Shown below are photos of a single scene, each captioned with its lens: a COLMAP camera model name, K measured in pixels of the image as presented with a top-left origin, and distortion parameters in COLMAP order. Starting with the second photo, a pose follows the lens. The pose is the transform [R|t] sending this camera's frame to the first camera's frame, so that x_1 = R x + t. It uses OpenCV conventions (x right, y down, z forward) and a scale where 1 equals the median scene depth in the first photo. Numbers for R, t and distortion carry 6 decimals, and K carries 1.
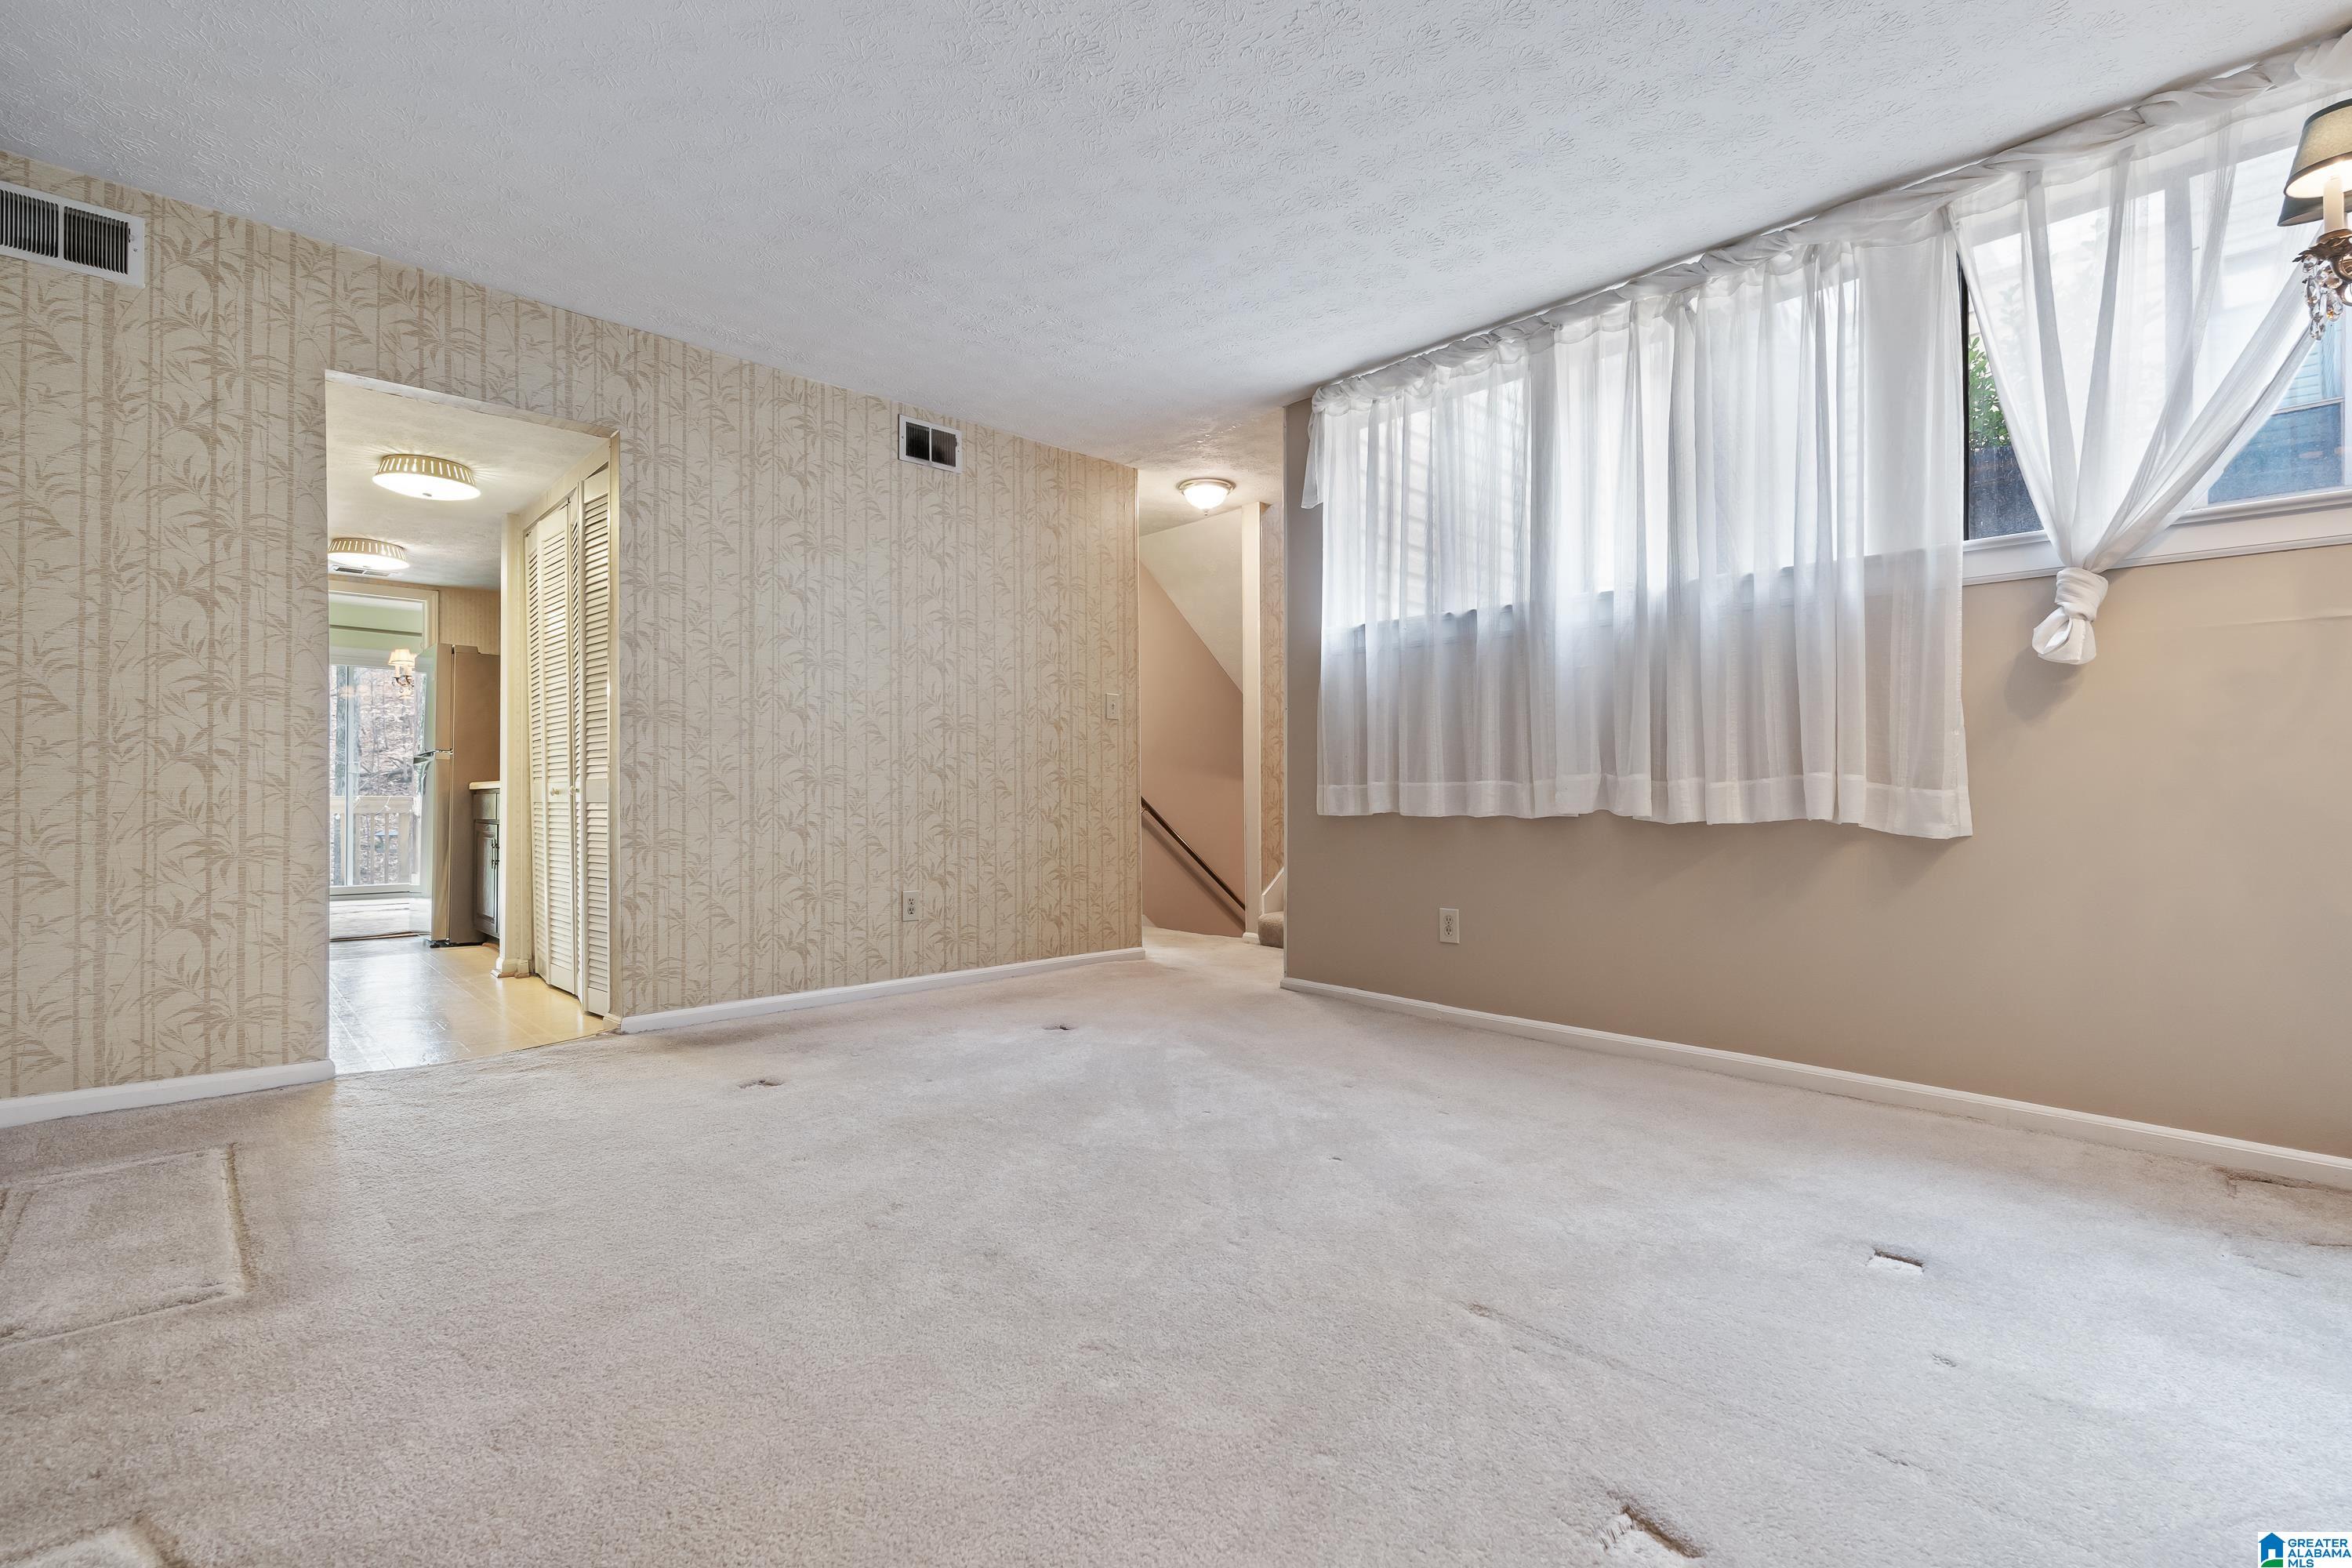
lens RADIAL K [[1078.9, 0, 1176.0], [0, 1078.9, 784.0], [0, 0, 1]] dist [-0.002445, 0.000219]
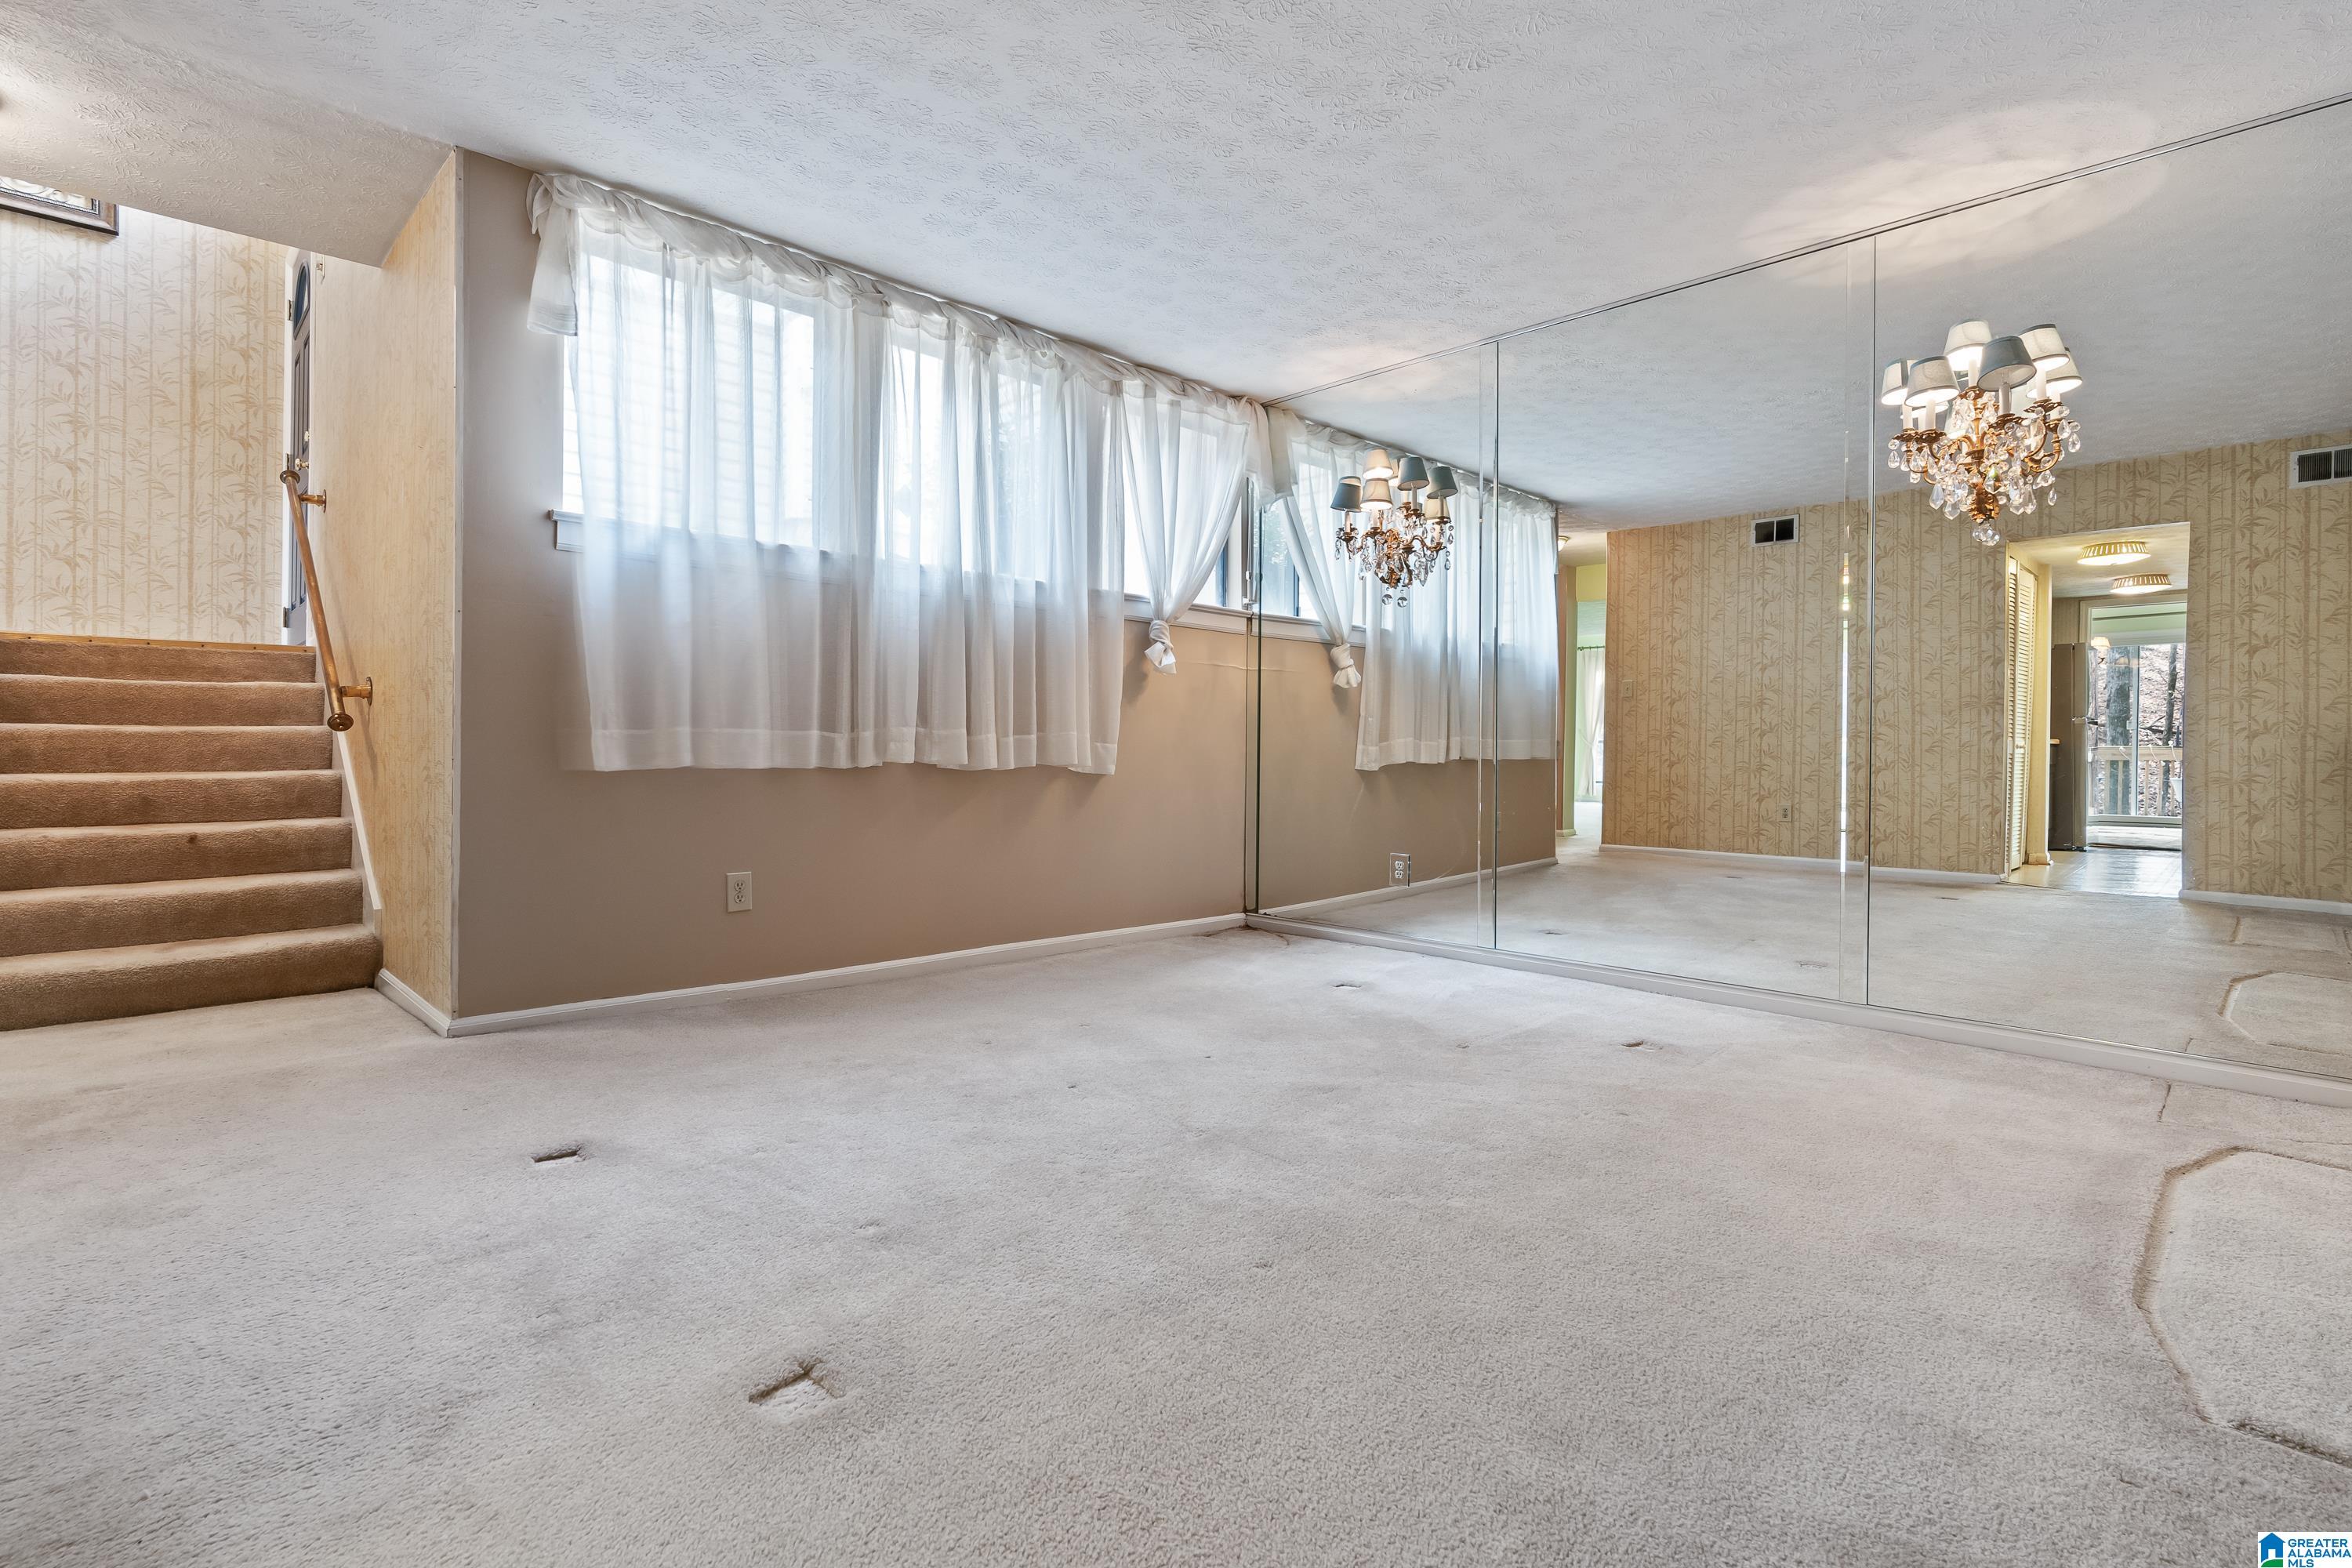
lens RADIAL K [[1098.5, 0, 1166.2], [0, 1098.5, 753.7], [0, 0, 1]] dist [-0.007999, 0.000041]
pose [[-0.013433, -0.011414, 0.999845, -0.758919], [-0.020458, 0.999729, 0.011137, 0.000570], [-0.999700, -0.020305, -0.013663, 0.766278]]
